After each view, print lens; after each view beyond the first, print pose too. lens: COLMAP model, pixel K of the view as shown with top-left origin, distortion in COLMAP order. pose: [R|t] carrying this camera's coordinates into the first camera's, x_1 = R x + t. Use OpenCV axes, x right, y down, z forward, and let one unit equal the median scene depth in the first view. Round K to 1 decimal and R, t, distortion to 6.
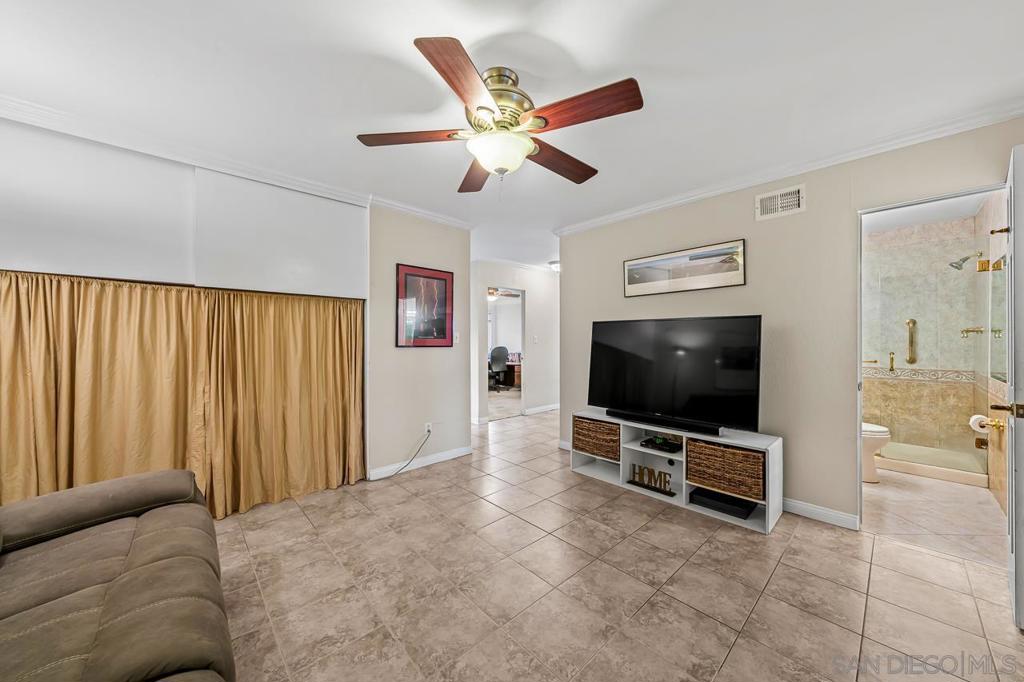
lens RADIAL K [[360.0, 0, 518.2], [0, 360.0, 340.5], [0, 0, 1]] dist [0.000425, -0.000043]
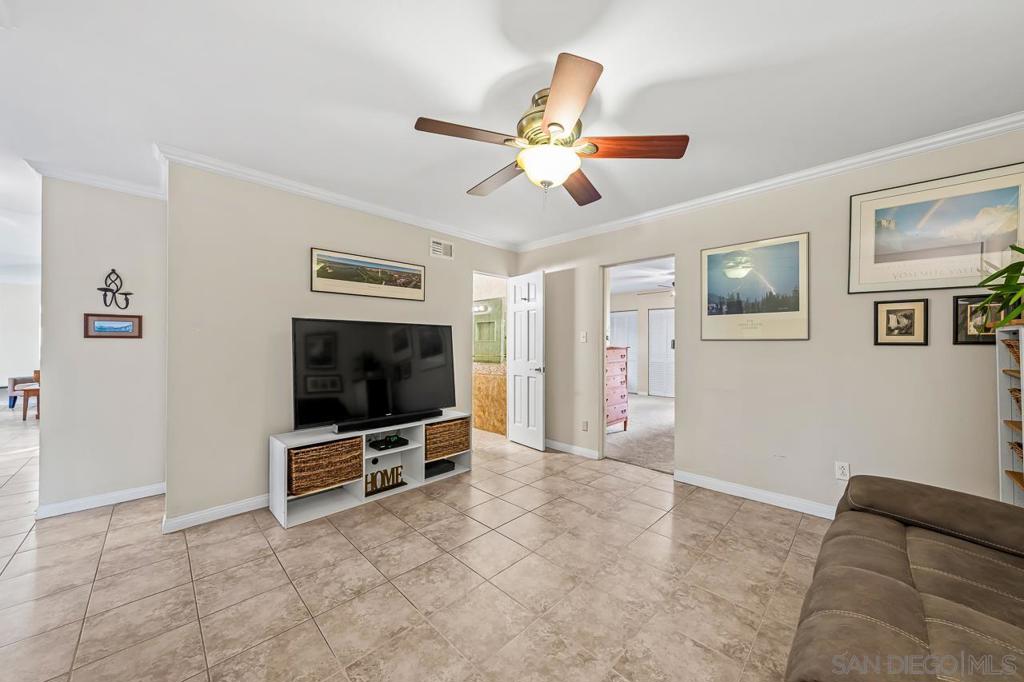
lens RADIAL K [[362.6, 0, 512.0], [0, 362.6, 341.0], [0, 0, 1]] dist [0.000590, -0.000018]
pose [[-0.029476, 0.008687, 0.999528, -0.752496], [0.001432, 0.999962, -0.008648, 0.004095], [-0.999564, 0.001177, -0.029488, 0.763331]]
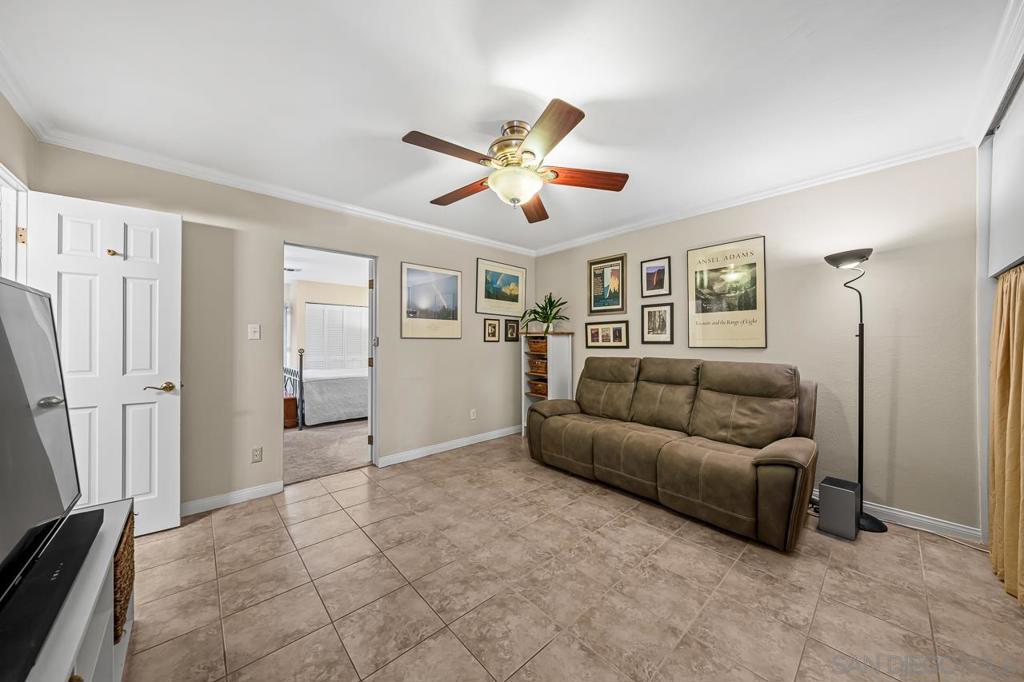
lens RADIAL K [[351.3, 0, 524.0], [0, 351.3, 342.1], [0, 0, 1]] dist [-0.000132, -0.000002]
pose [[-0.999965, 0.000389, -0.008339, -0.046381], [0.000345, 0.999986, 0.005314, 0.000069], [0.008341, 0.005311, -0.999951, 1.469776]]
